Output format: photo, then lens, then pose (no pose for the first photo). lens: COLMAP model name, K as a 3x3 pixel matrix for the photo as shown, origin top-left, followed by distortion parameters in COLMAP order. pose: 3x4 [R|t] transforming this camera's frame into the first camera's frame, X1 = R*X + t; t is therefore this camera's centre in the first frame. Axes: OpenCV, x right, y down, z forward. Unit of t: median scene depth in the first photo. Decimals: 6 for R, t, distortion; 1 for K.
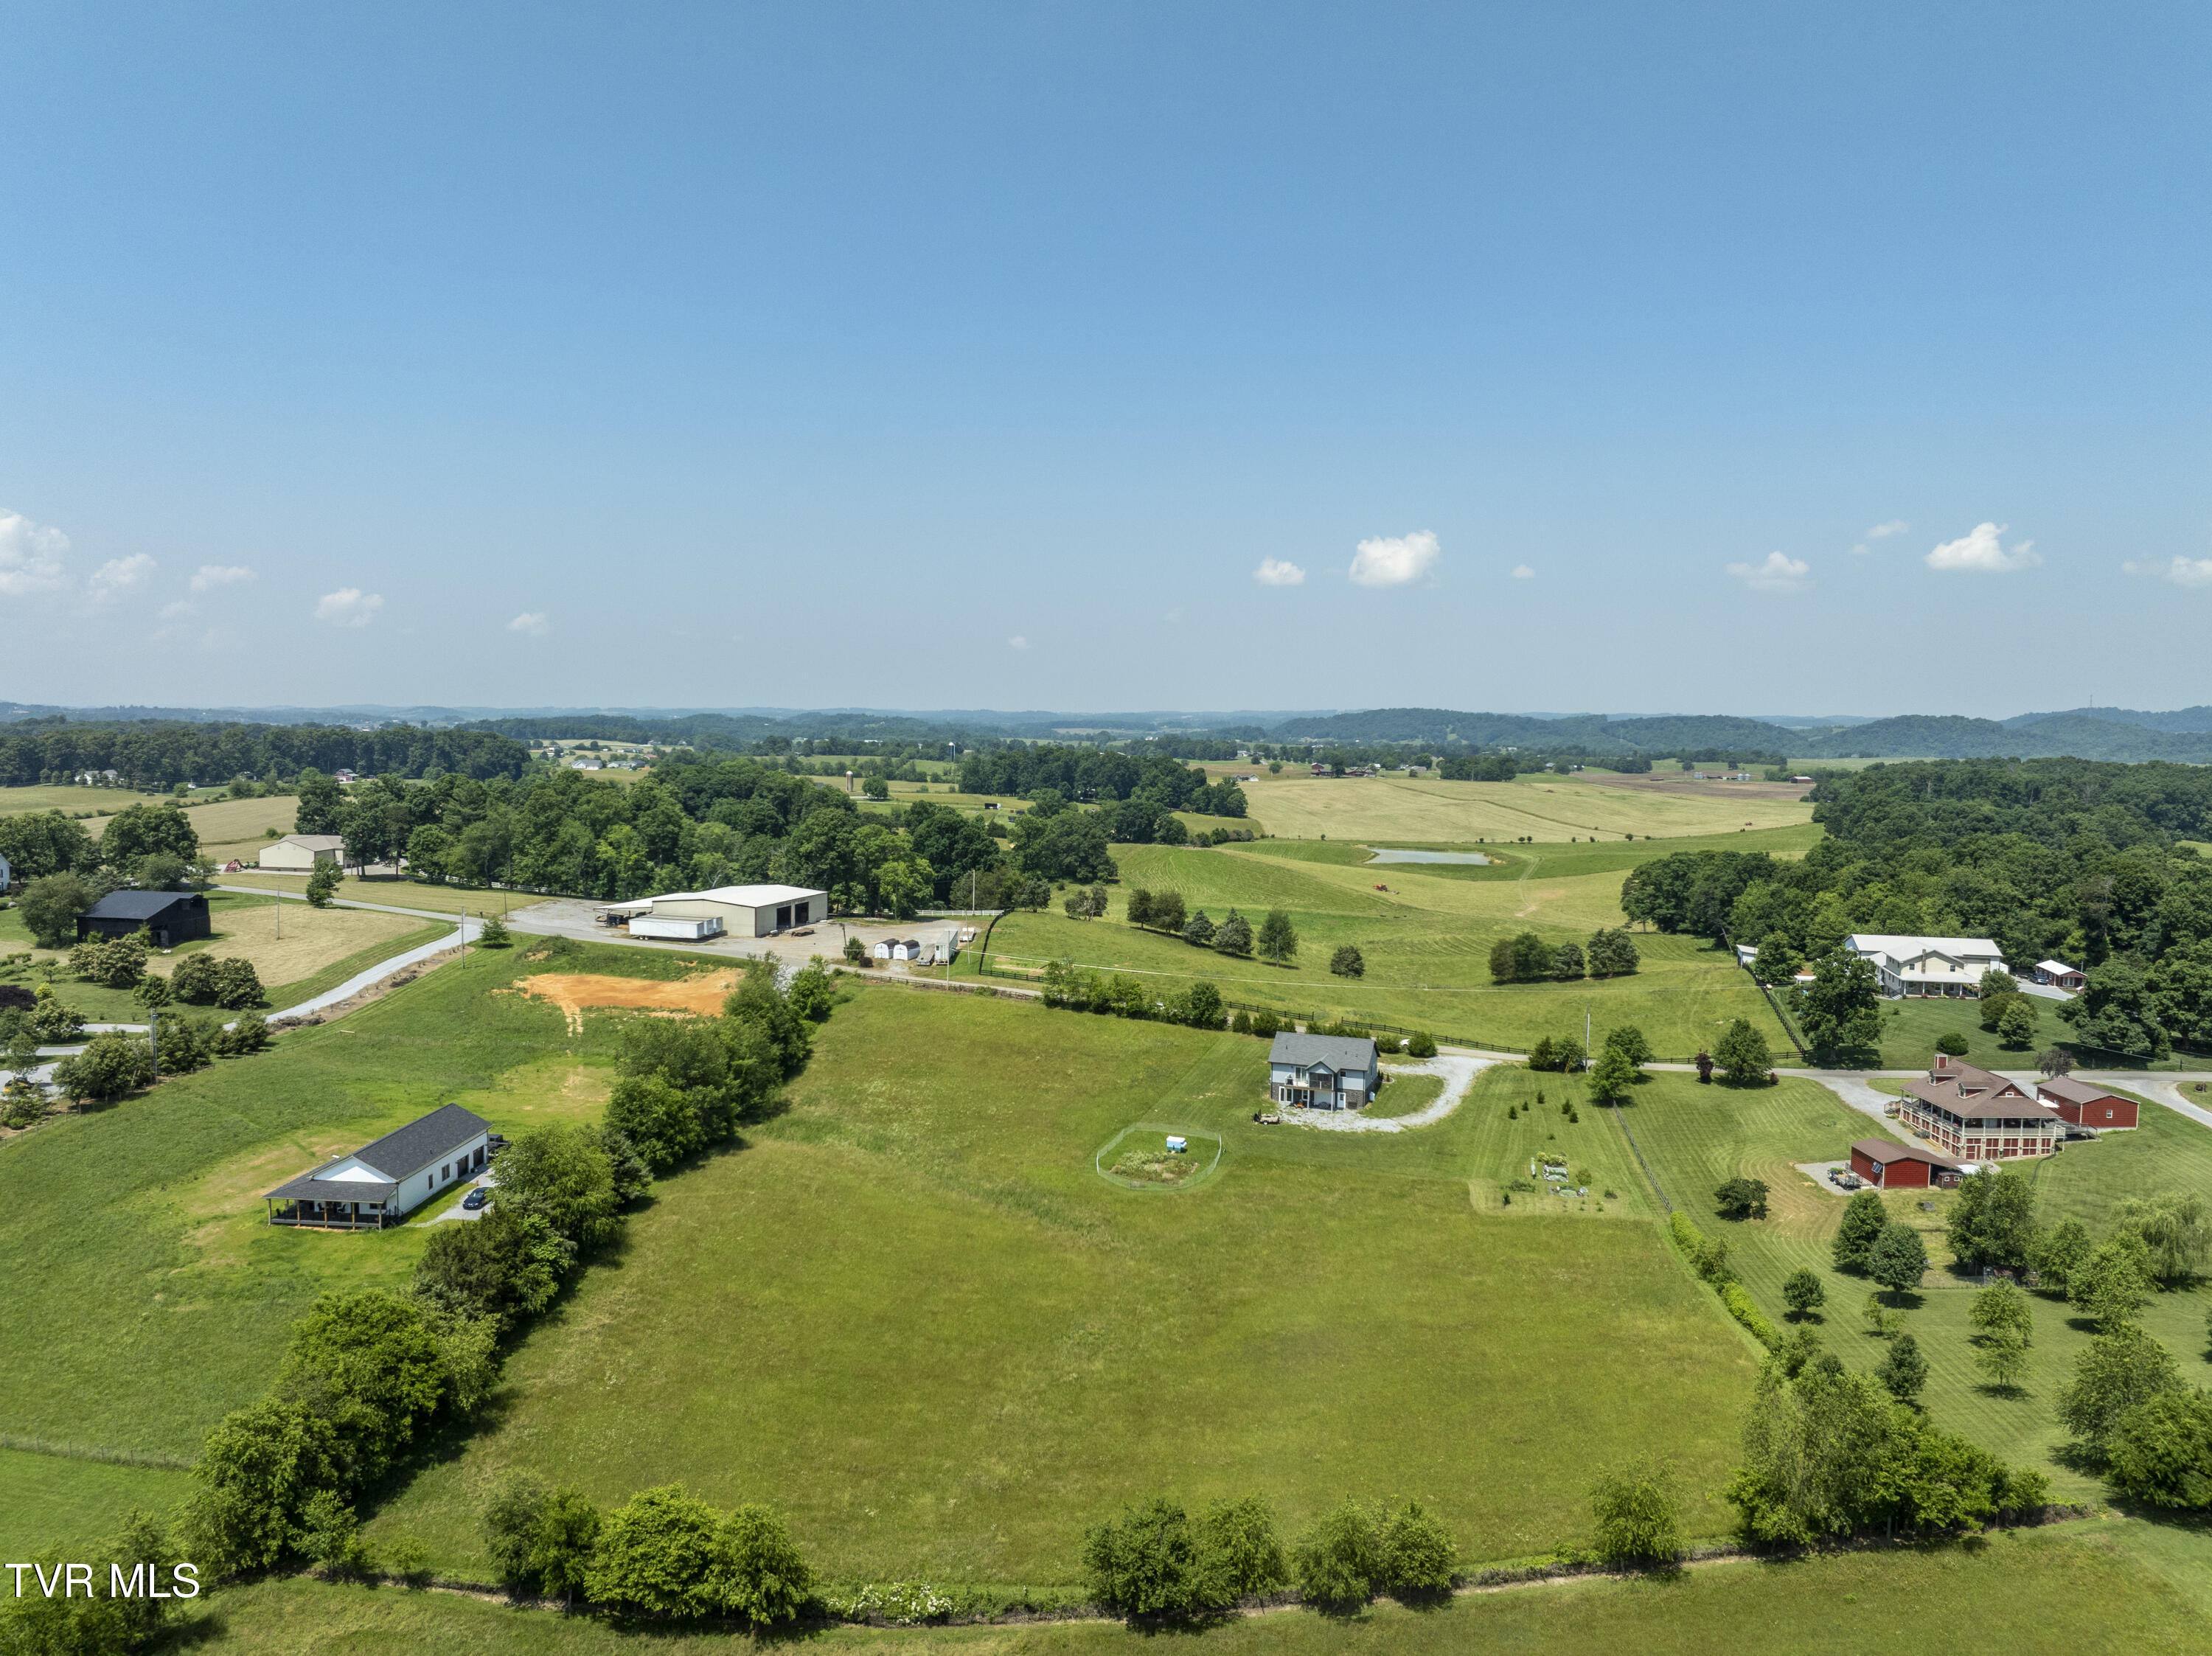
lens RADIAL K [[1576.1, 0, 1103.7], [0, 1576.1, 797.6], [0, 0, 1]] dist [-0.033910, -0.002658]
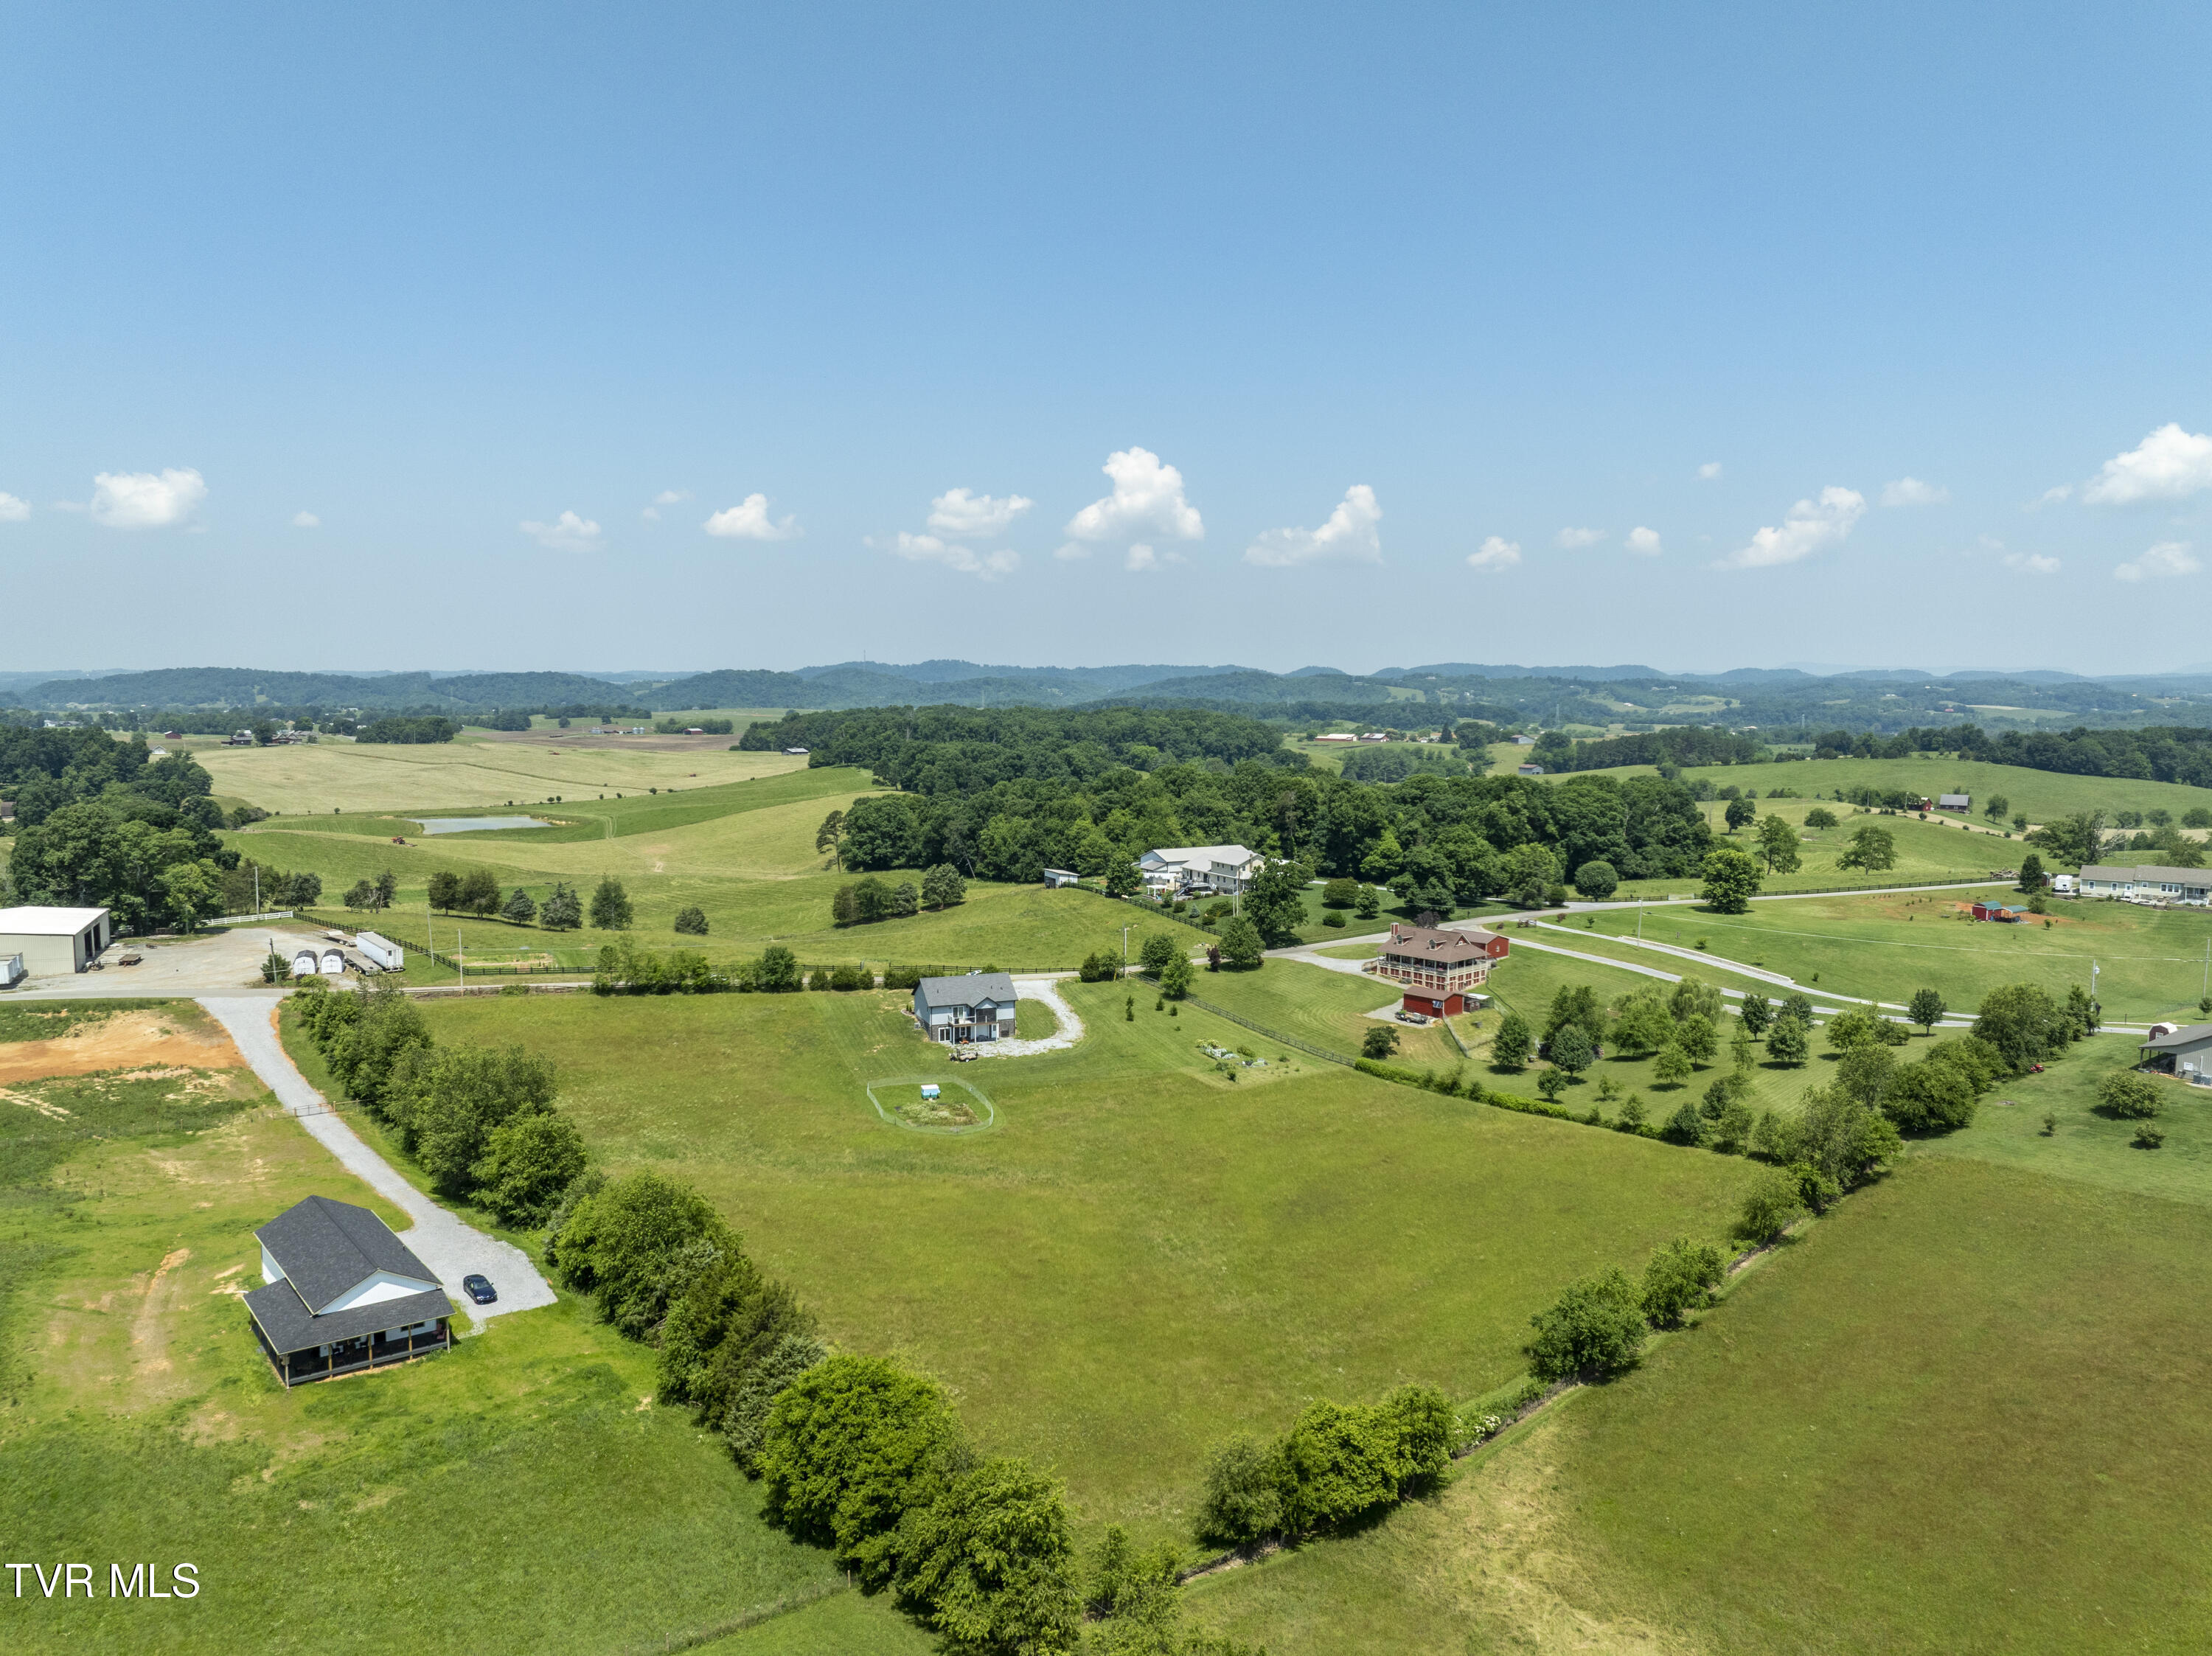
lens RADIAL K [[1561.7, 0, 1106.0], [0, 1561.7, 828.0], [0, 0, 1]] dist [-0.035444, -0.003765]
pose [[0.739749, -0.074175, 0.668782, -0.370037], [0.042039, 0.997059, 0.064084, -0.010526], [-0.671568, -0.019291, 0.740692, 0.107301]]
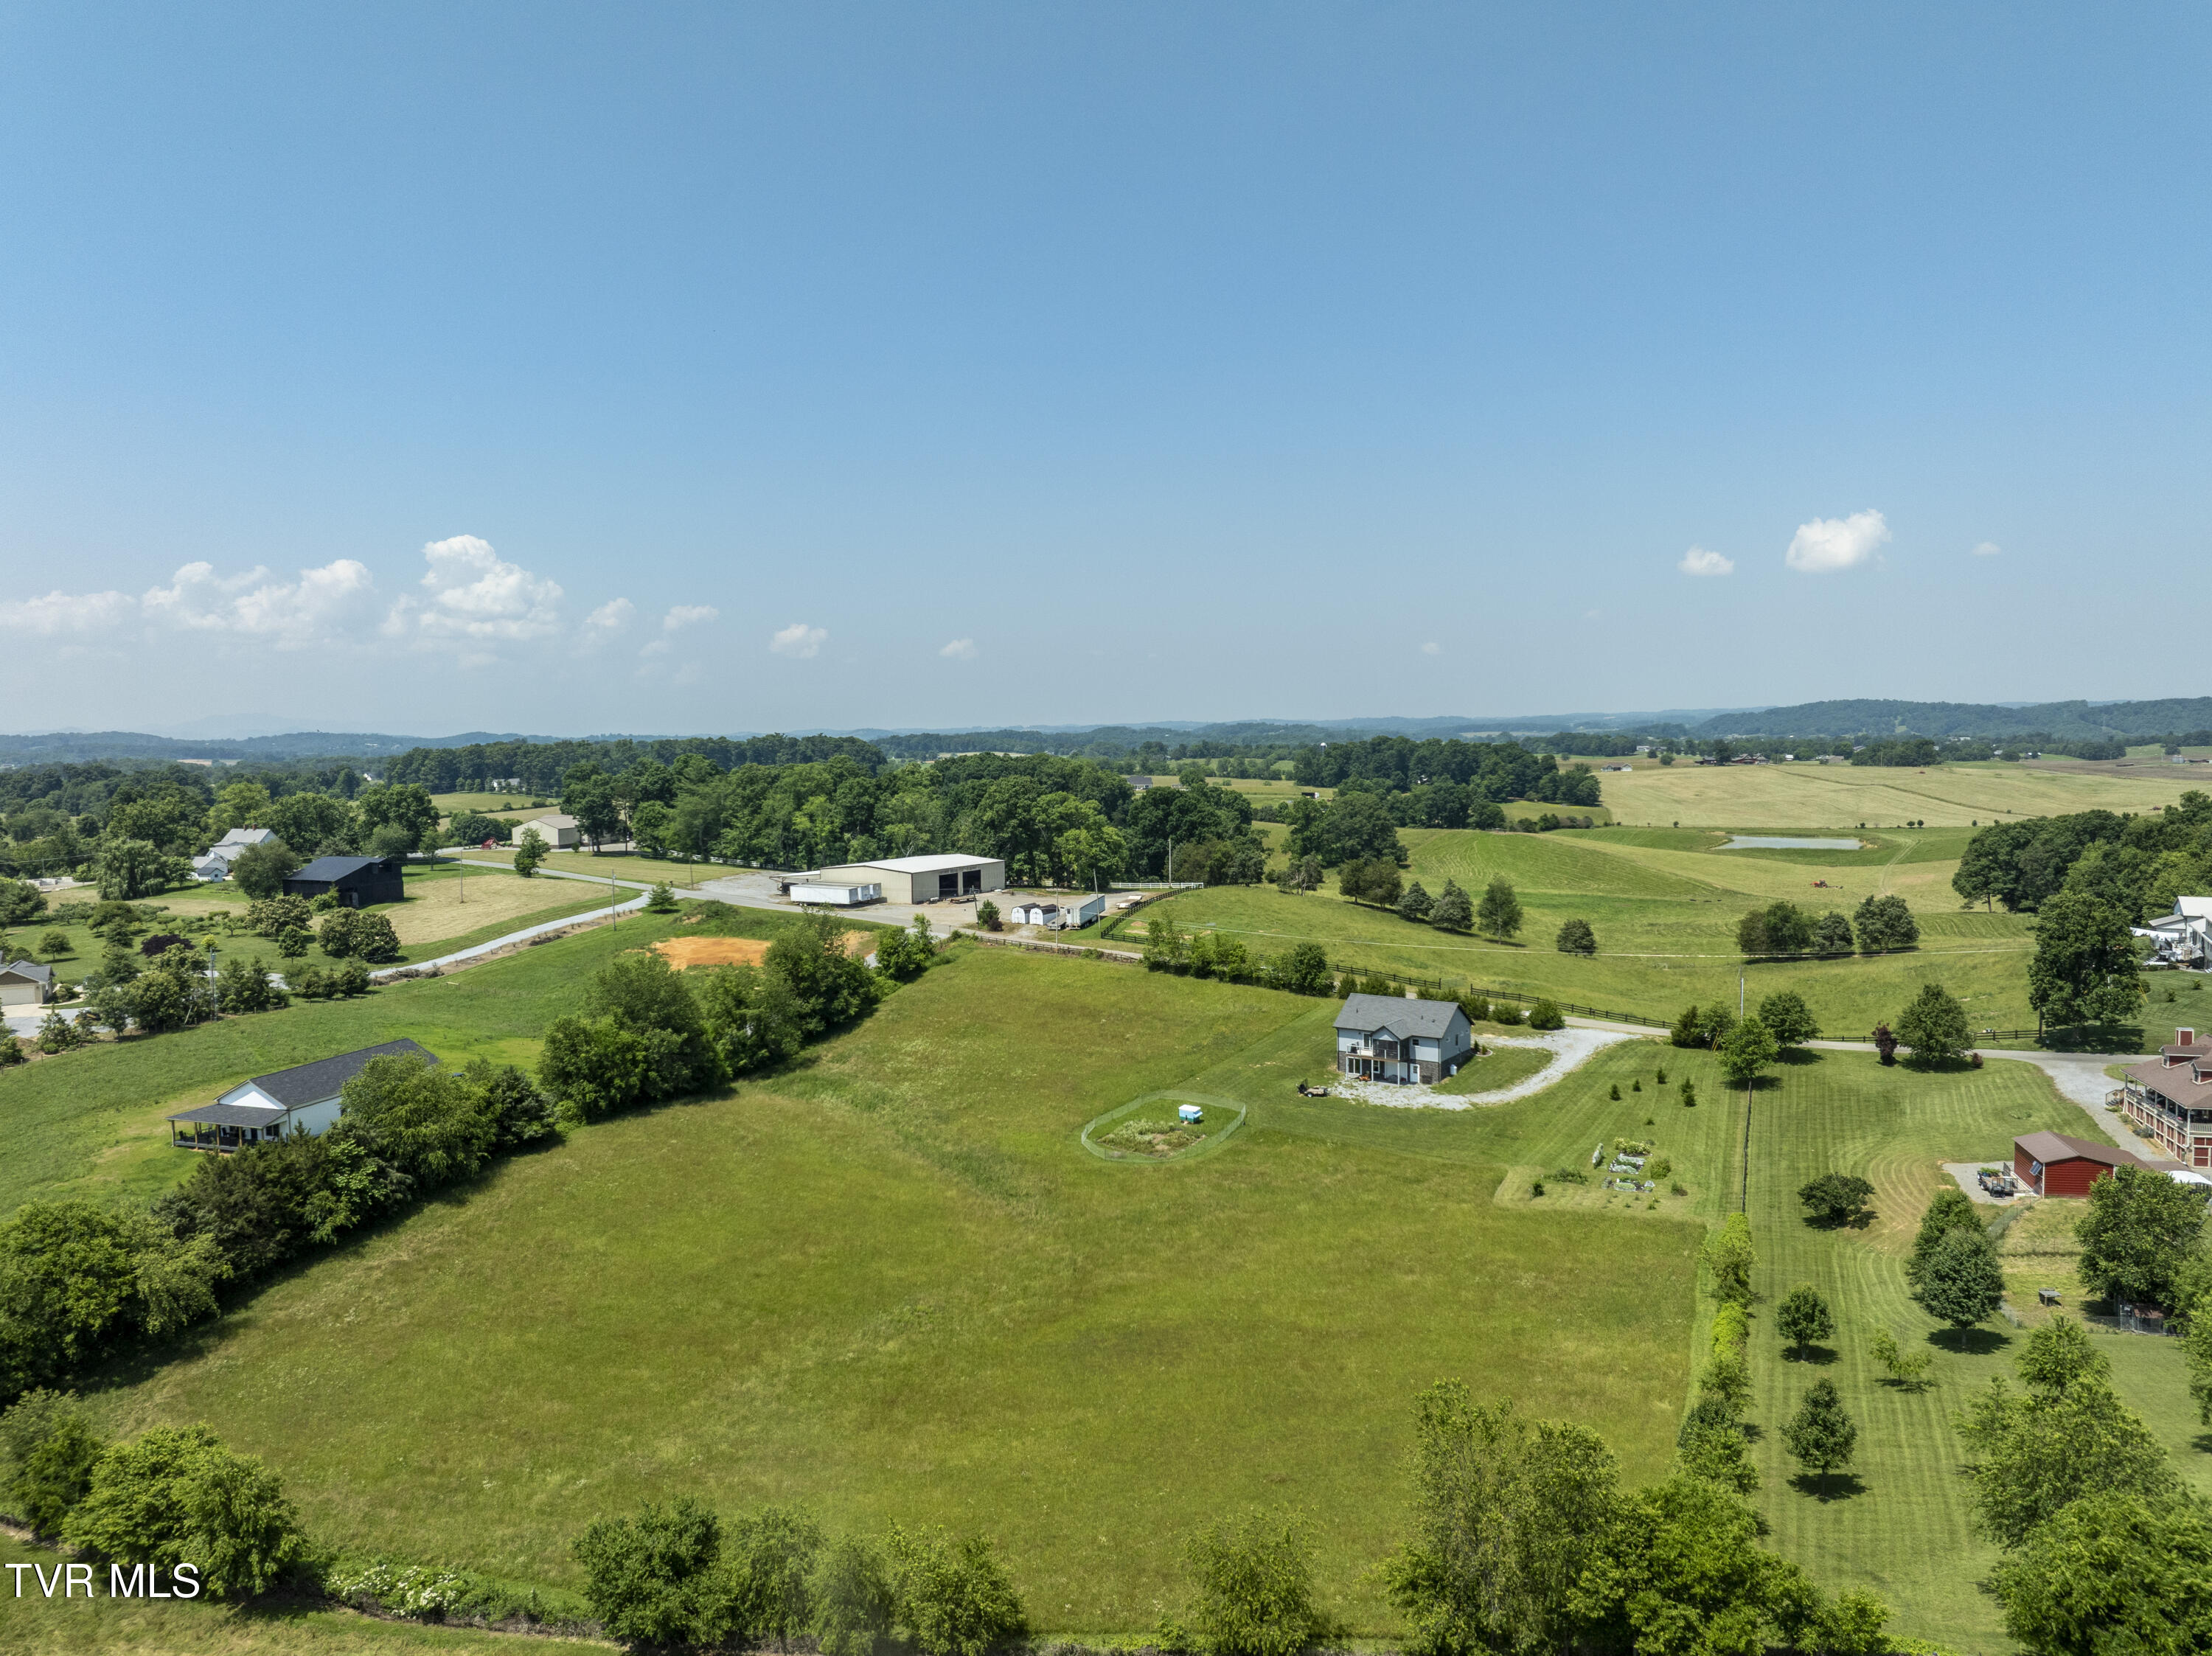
lens RADIAL K [[1576.1, 0, 1103.7], [0, 1576.1, 797.6], [0, 0, 1]] dist [-0.033910, -0.002658]
pose [[0.965854, -0.016442, -0.258564, 0.153921], [0.014736, 0.999855, -0.008535, 0.035535], [0.258667, 0.004434, 0.965956, 0.100082]]
